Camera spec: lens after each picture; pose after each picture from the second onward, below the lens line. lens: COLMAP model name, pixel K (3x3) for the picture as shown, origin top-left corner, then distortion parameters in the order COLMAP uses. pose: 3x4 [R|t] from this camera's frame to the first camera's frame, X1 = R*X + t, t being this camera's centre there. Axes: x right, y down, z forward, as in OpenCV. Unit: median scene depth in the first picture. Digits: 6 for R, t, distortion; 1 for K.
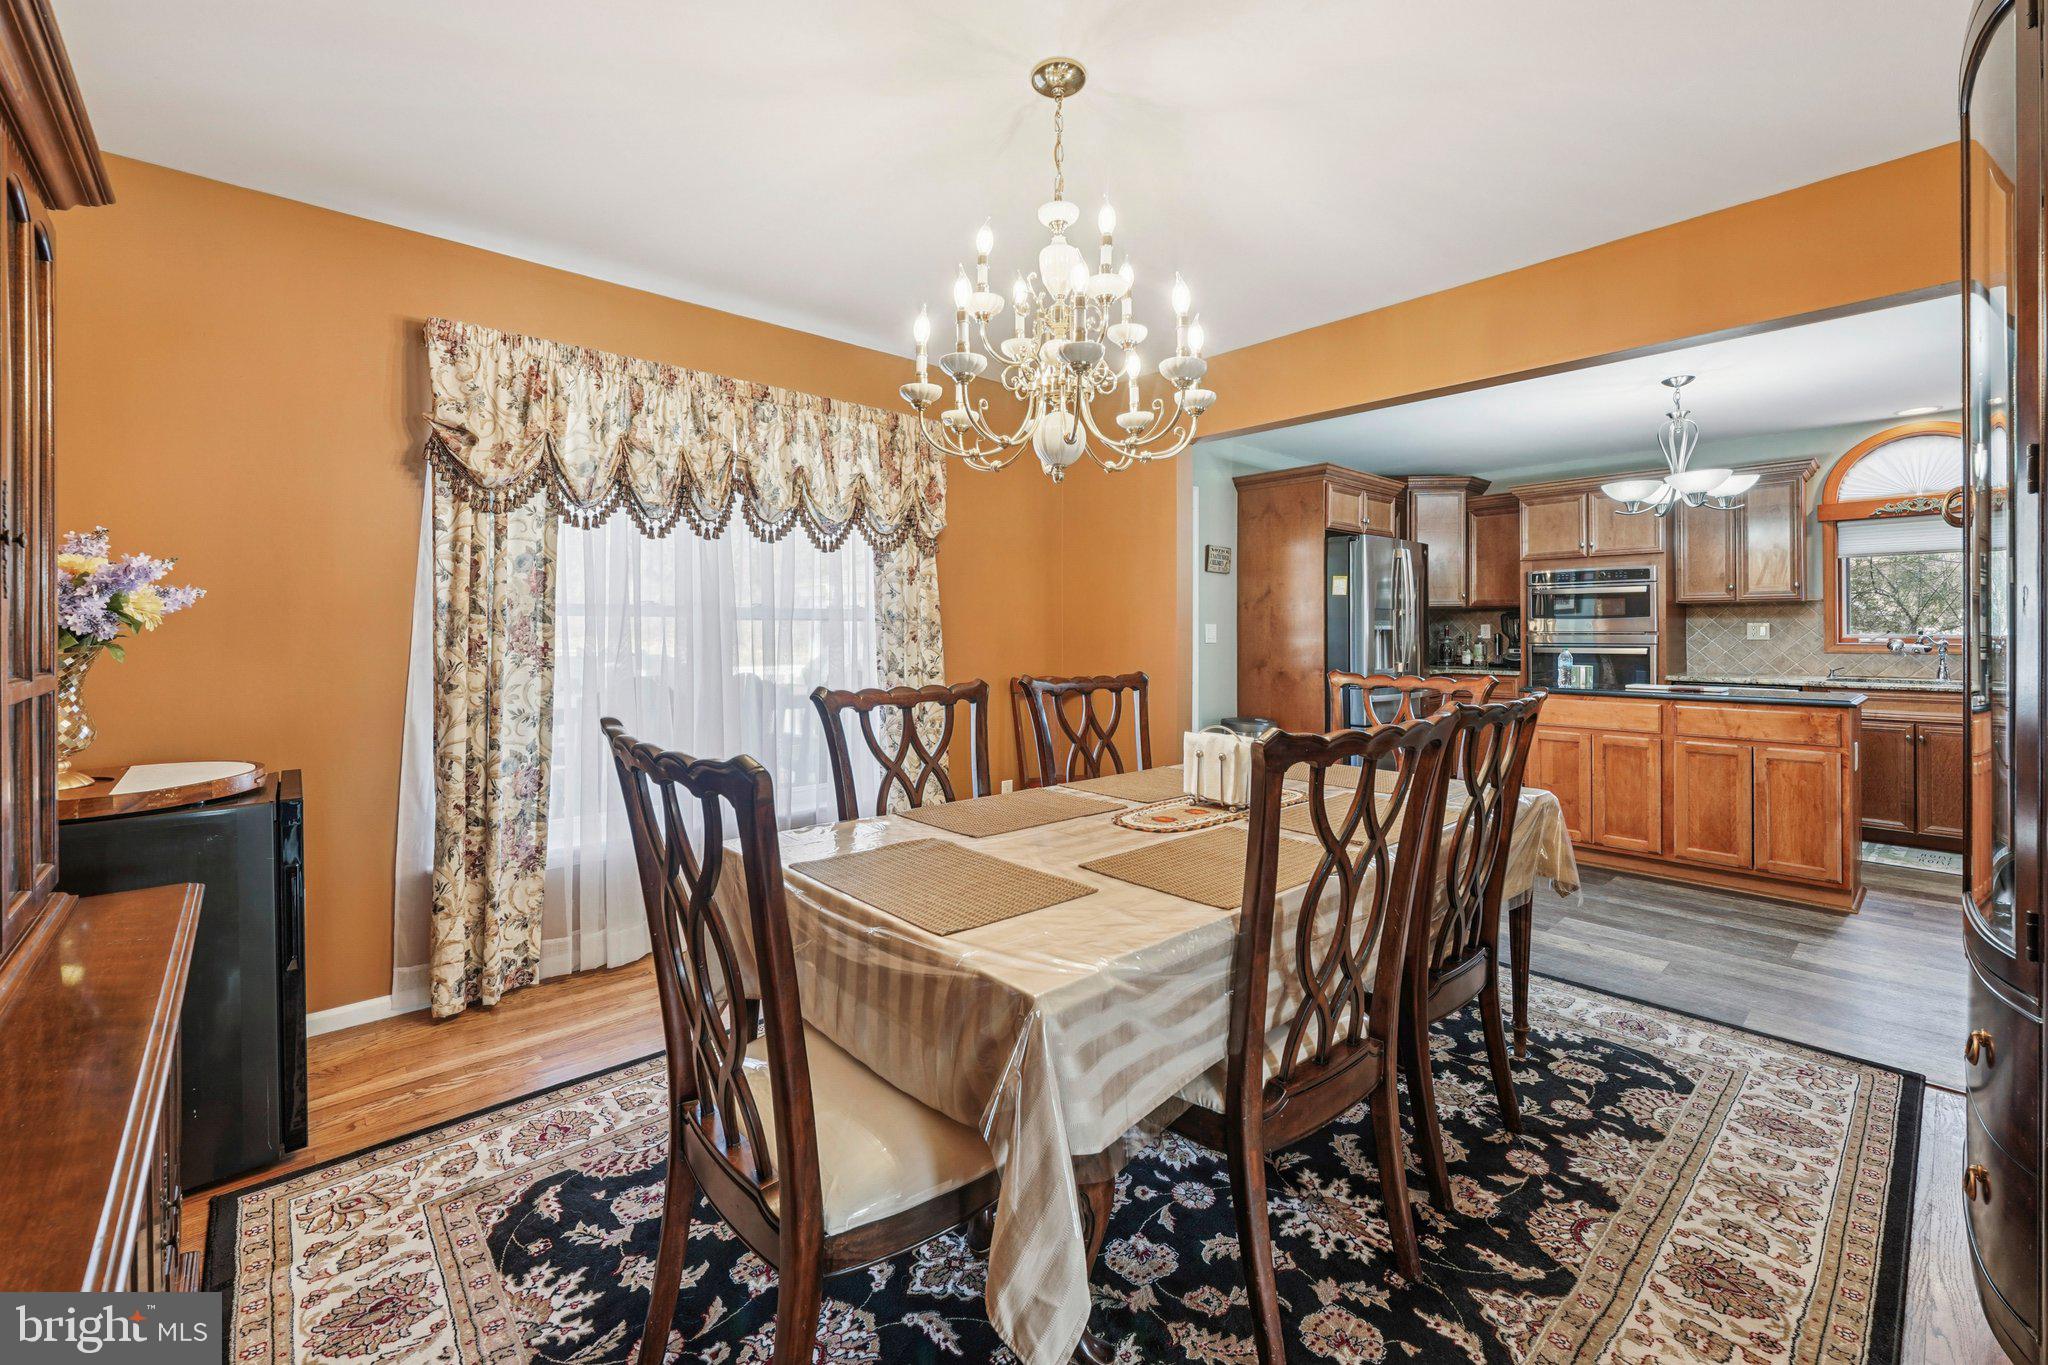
lens RADIAL K [[831.0, 0, 1023.7], [0, 831.0, 630.4], [0, 0, 1]] dist [0.000933, -0.001620]
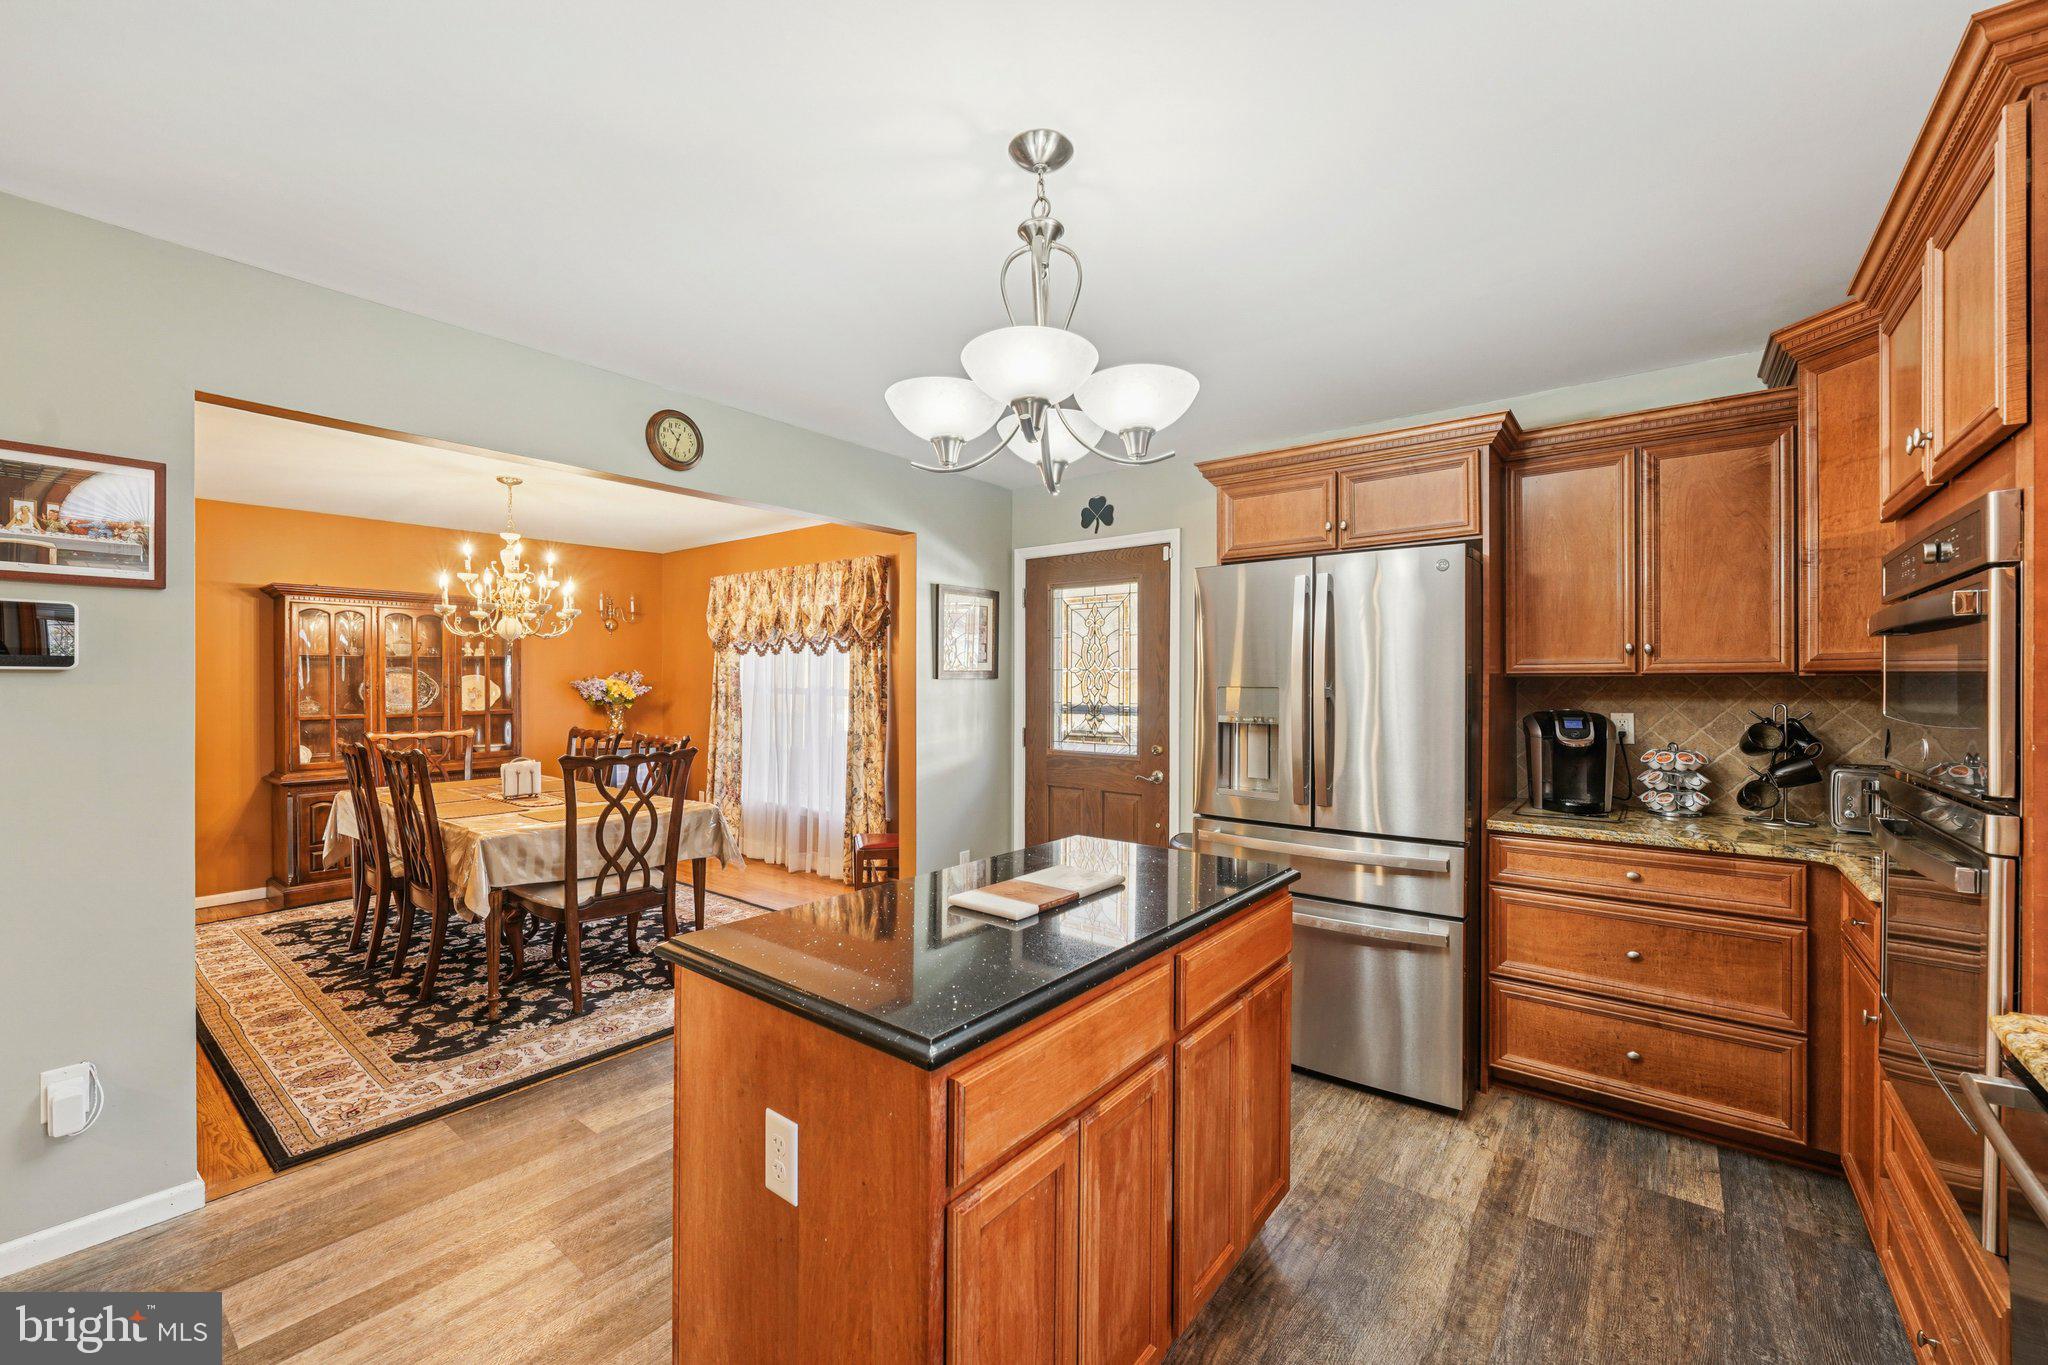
lens RADIAL K [[831.0, 0, 1023.2], [0, 831.0, 685.2], [0, 0, 1]] dist [0.000933, -0.001620]
pose [[0.169792, -0.002567, -0.985477, 2.760408], [-0.009429, 0.999947, -0.004229, -0.063753], [0.985435, 0.010010, 0.169758, 2.123968]]
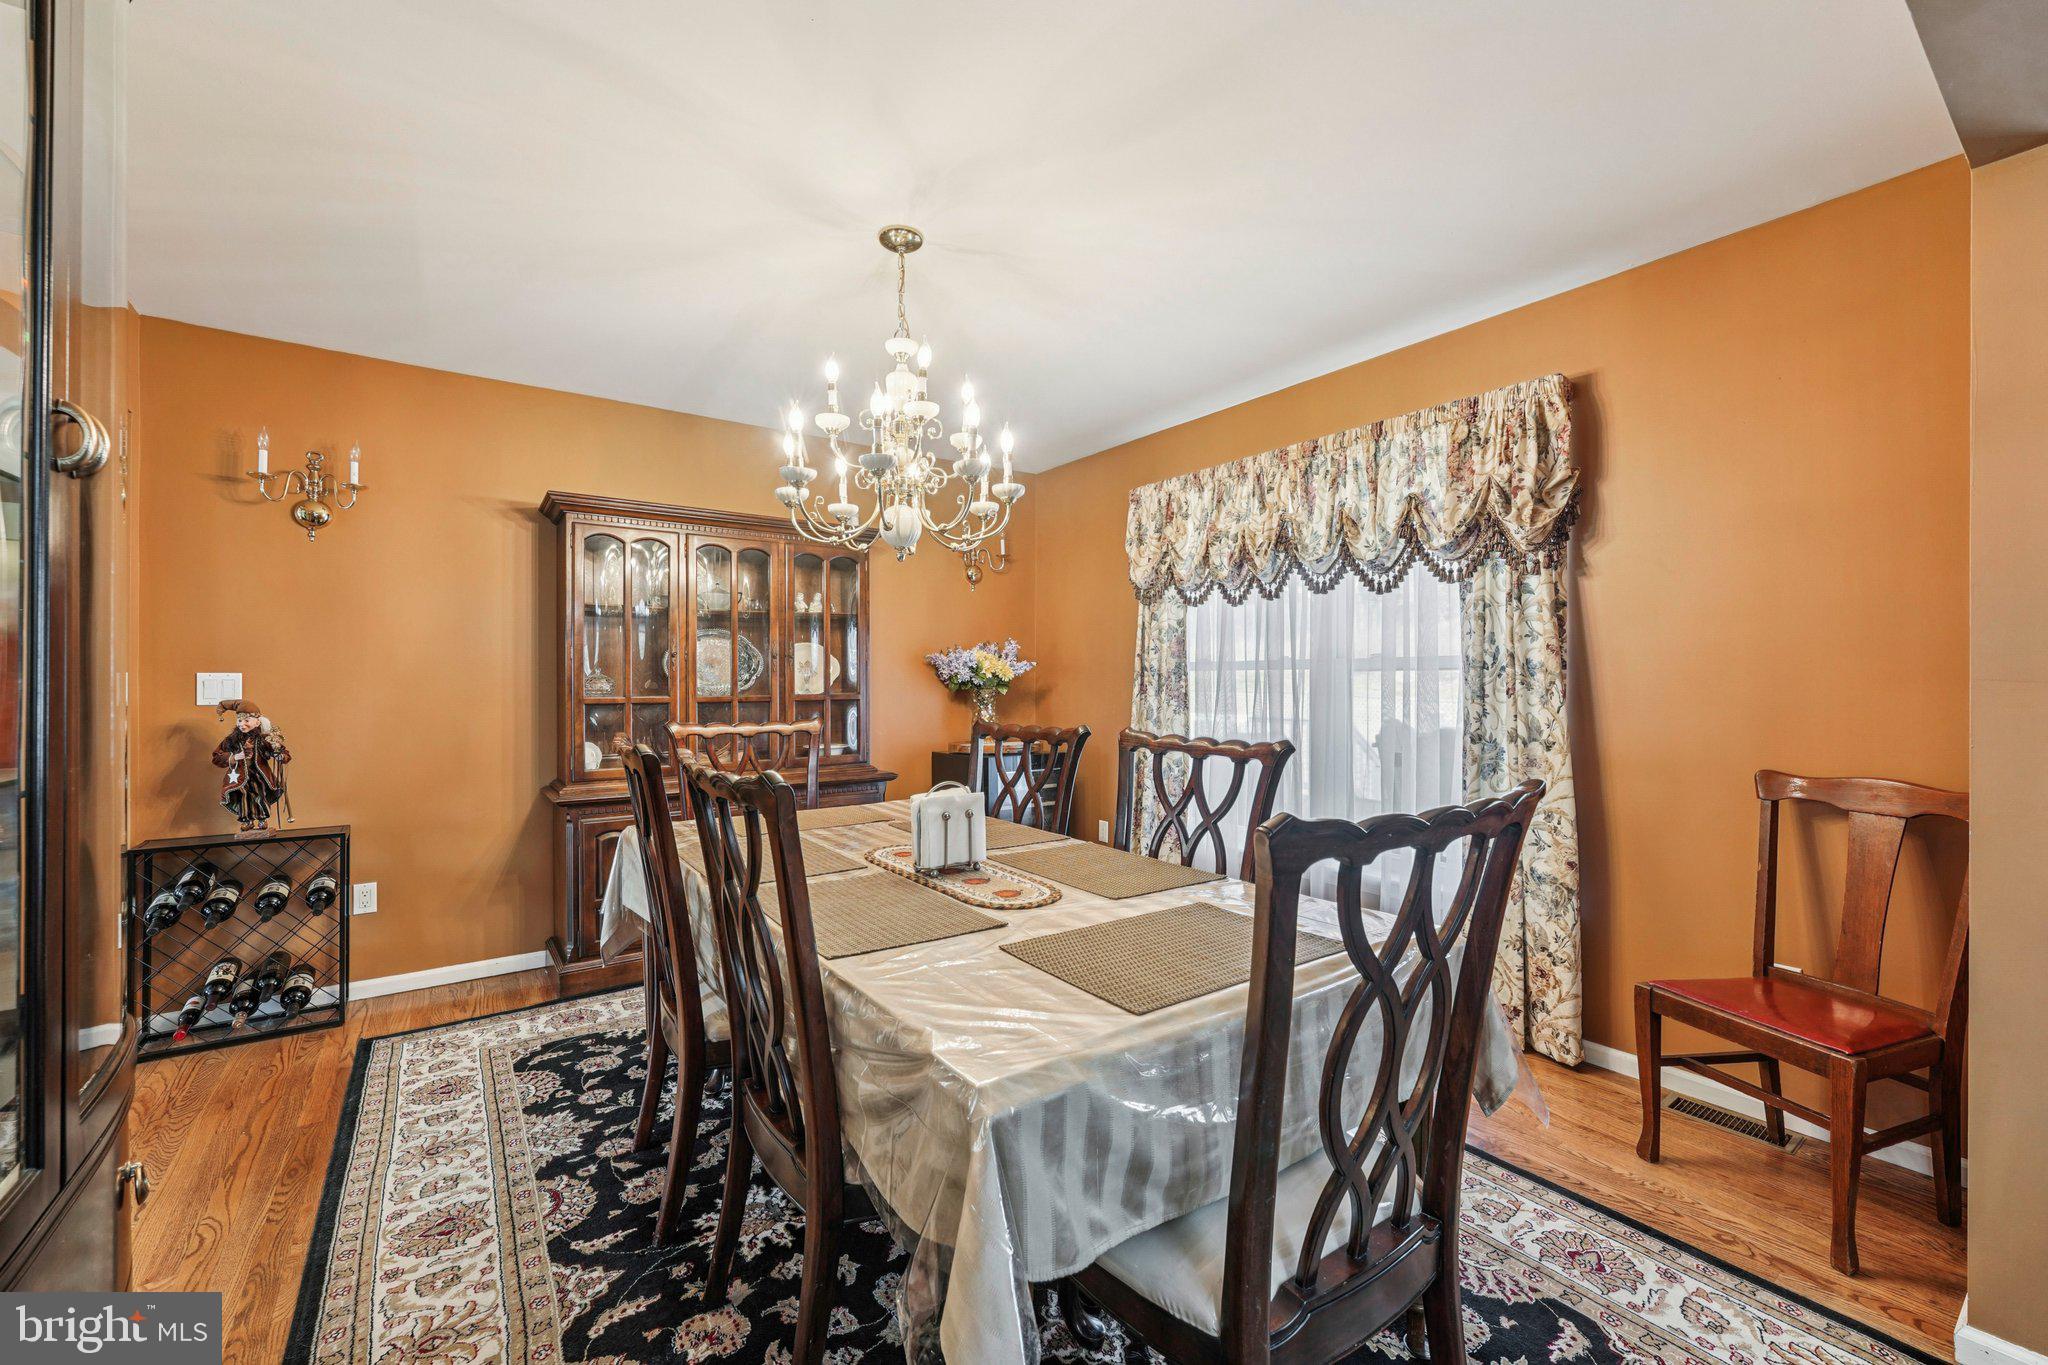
lens RADIAL K [[831.0, 0, 1017.2], [0, 831.0, 682.7], [0, 0, 1]] dist [0.000933, -0.001620]
pose [[-0.116374, -0.006872, -0.993182, 1.305944], [-0.011019, 0.999923, -0.005628, 0.017647], [0.993144, 0.010288, -0.116441, 1.362065]]
